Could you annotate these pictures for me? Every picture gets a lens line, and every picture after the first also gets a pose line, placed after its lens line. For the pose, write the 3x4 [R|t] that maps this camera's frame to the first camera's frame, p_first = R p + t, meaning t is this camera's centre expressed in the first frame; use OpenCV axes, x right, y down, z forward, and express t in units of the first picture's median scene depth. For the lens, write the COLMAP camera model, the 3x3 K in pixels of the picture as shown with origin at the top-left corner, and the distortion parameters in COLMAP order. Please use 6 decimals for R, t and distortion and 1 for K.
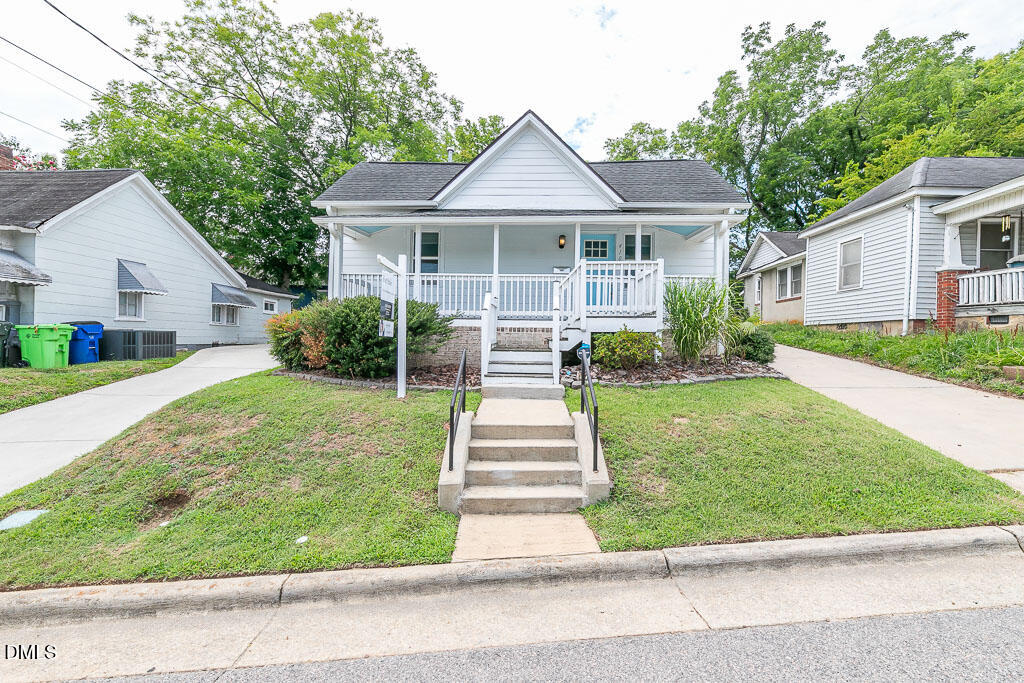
lens RADIAL K [[413.1, 0, 512.0], [0, 413.1, 341.5], [0, 0, 1]] dist [0.016787, 0.000232]
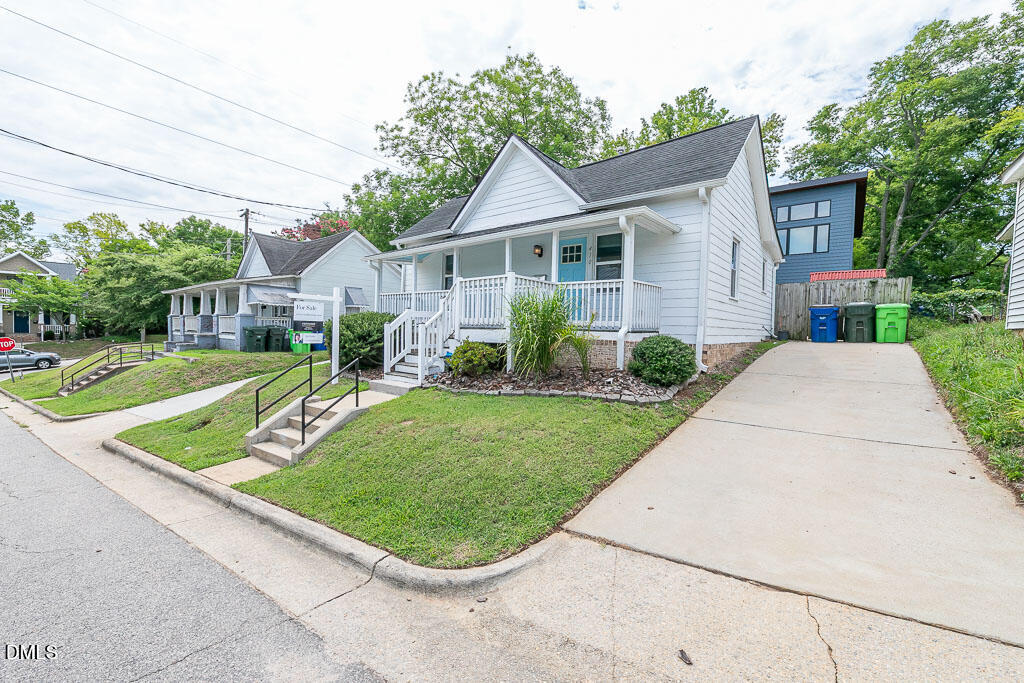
lens RADIAL K [[413.7, 0, 512.0], [0, 413.7, 341.5], [0, 0, 1]] dist [0.002427, 0.000653]
pose [[0.799515, 0.023643, -0.600181, 0.708600], [-0.012620, 0.999666, 0.022568, -0.036970], [0.600514, -0.010469, 0.799546, 0.129287]]
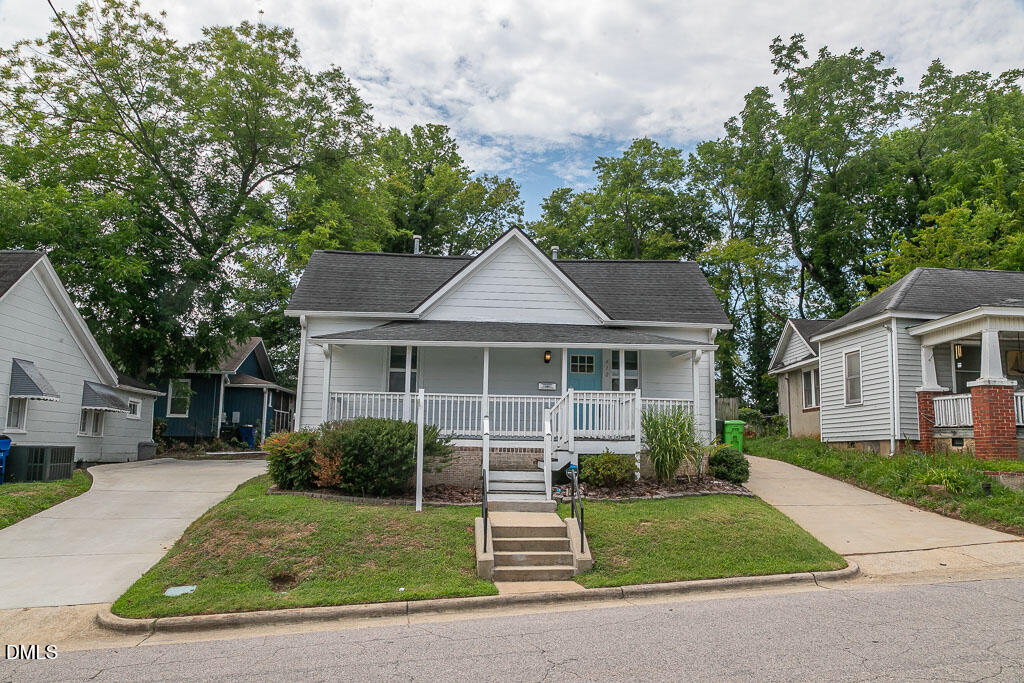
lens RADIAL K [[765.2, 0, 494.1], [0, 765.2, 352.2], [0, 0, 1]] dist [0.014478, -0.000491]
pose [[0.996778, 0.013596, 0.079051, -0.147229], [-0.002965, 0.991102, -0.133069, -0.013661], [-0.080157, 0.132405, 0.987949, -0.770454]]
